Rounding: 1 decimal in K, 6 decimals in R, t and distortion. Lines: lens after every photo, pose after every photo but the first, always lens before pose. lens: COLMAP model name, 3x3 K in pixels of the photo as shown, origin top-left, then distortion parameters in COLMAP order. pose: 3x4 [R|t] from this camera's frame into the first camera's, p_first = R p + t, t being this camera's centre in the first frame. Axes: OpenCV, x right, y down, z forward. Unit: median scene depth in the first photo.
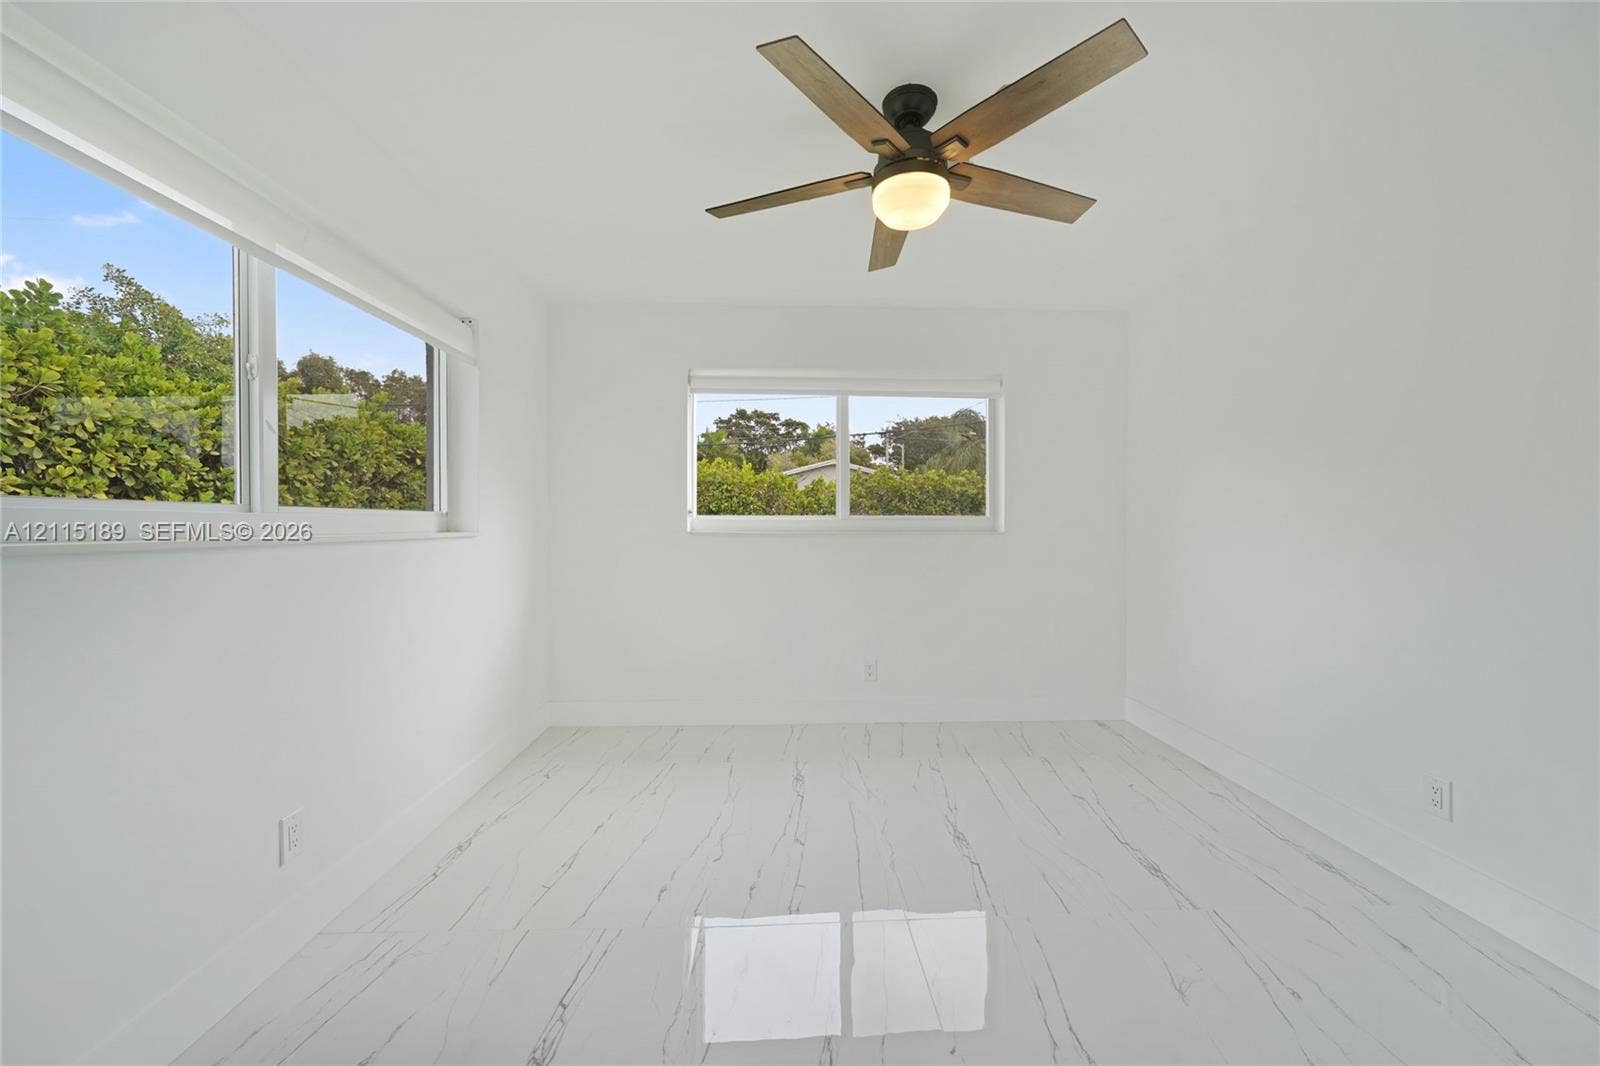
lens RADIAL K [[639.8, 0, 803.6], [0, 639.8, 525.2], [0, 0, 1]] dist [-0.003657, -0.000185]
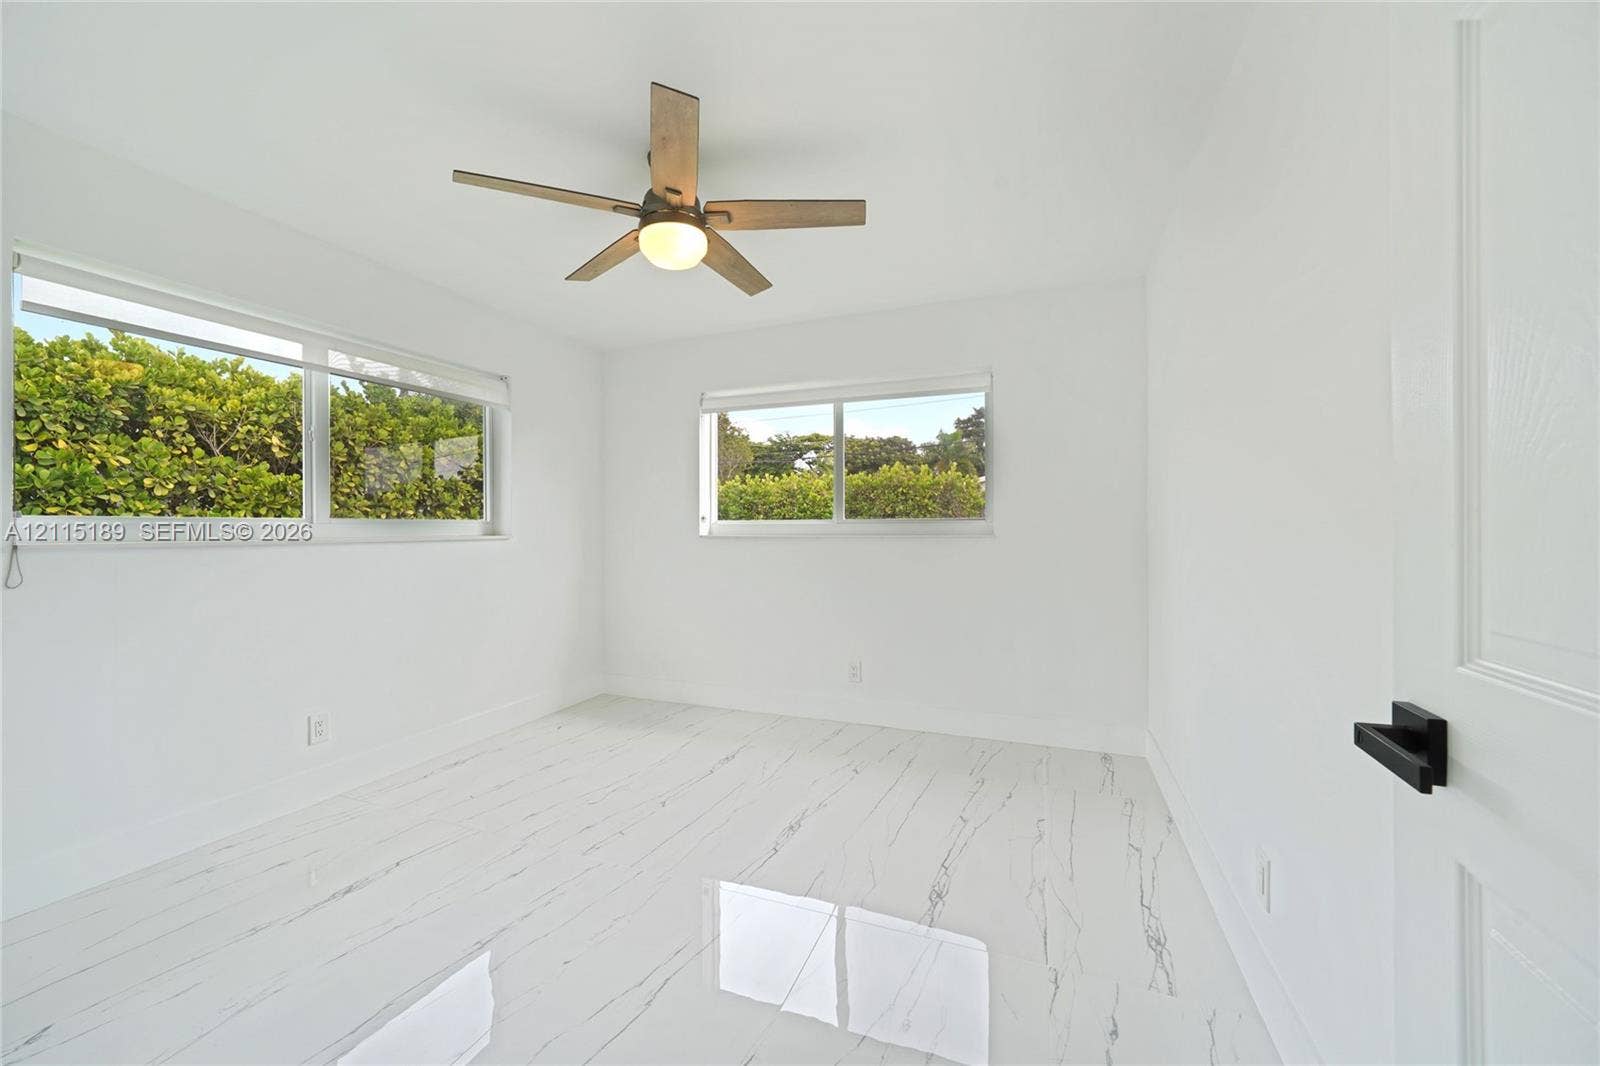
lens RADIAL K [[639.8, 0, 778.6], [0, 639.8, 523.9], [0, 0, 1]] dist [-0.003657, -0.000185]
pose [[0.902841, -0.009587, -0.429867, 0.413309], [0.006571, 0.999942, -0.008500, 0.000746], [0.429924, 0.004850, 0.902852, 0.027140]]
